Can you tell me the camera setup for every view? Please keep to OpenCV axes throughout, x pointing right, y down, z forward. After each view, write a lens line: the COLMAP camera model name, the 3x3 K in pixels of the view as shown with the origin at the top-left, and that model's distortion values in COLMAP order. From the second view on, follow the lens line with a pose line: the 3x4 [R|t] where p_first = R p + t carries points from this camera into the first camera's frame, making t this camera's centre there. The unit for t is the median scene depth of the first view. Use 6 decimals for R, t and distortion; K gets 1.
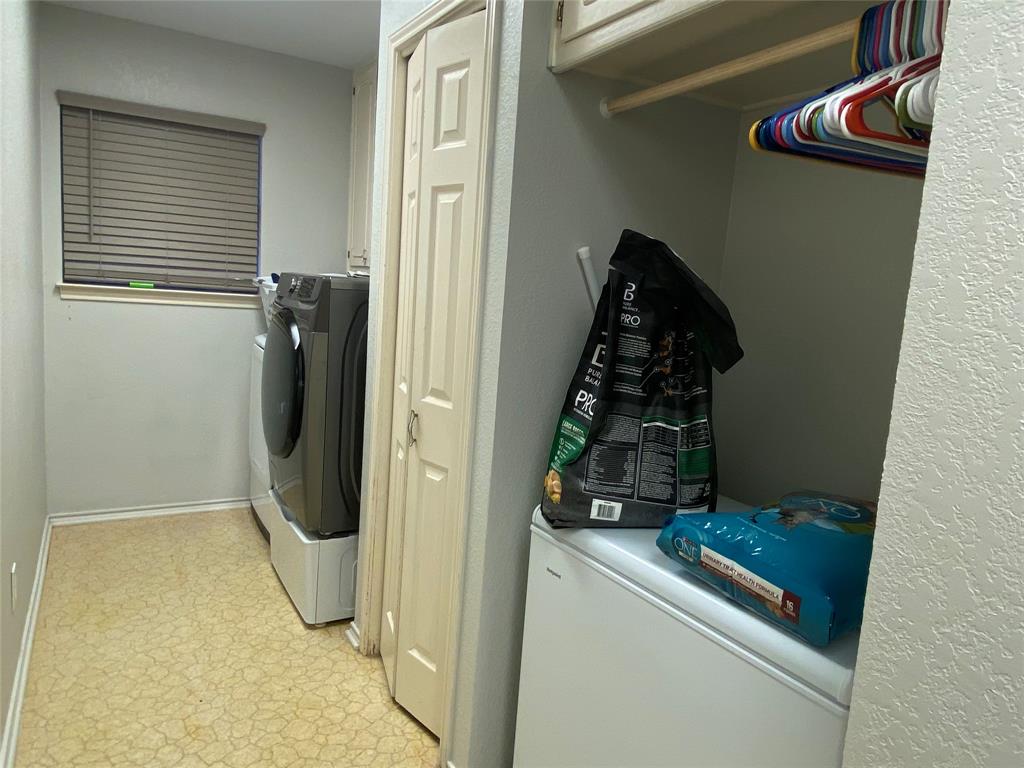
lens RADIAL K [[711.8, 0, 512.0], [0, 711.8, 384.0], [0, 0, 1]] dist [0.000077, -0.001949]
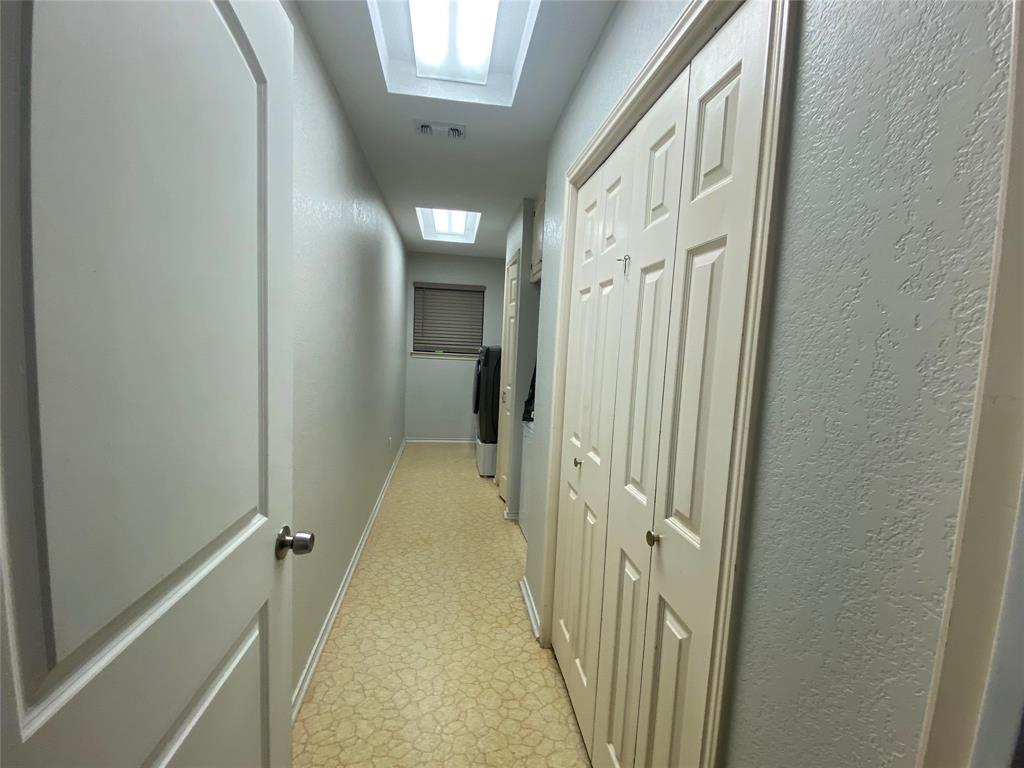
lens RADIAL K [[453.6, 0, 511.2], [0, 453.6, 385.7], [0, 0, 1]] dist [0.035692, -0.029604]
pose [[0.926547, 0.010212, -0.376041, 0.373578], [-0.033223, 0.997947, -0.054758, 0.071932], [0.374710, 0.063229, 0.924983, -0.459366]]
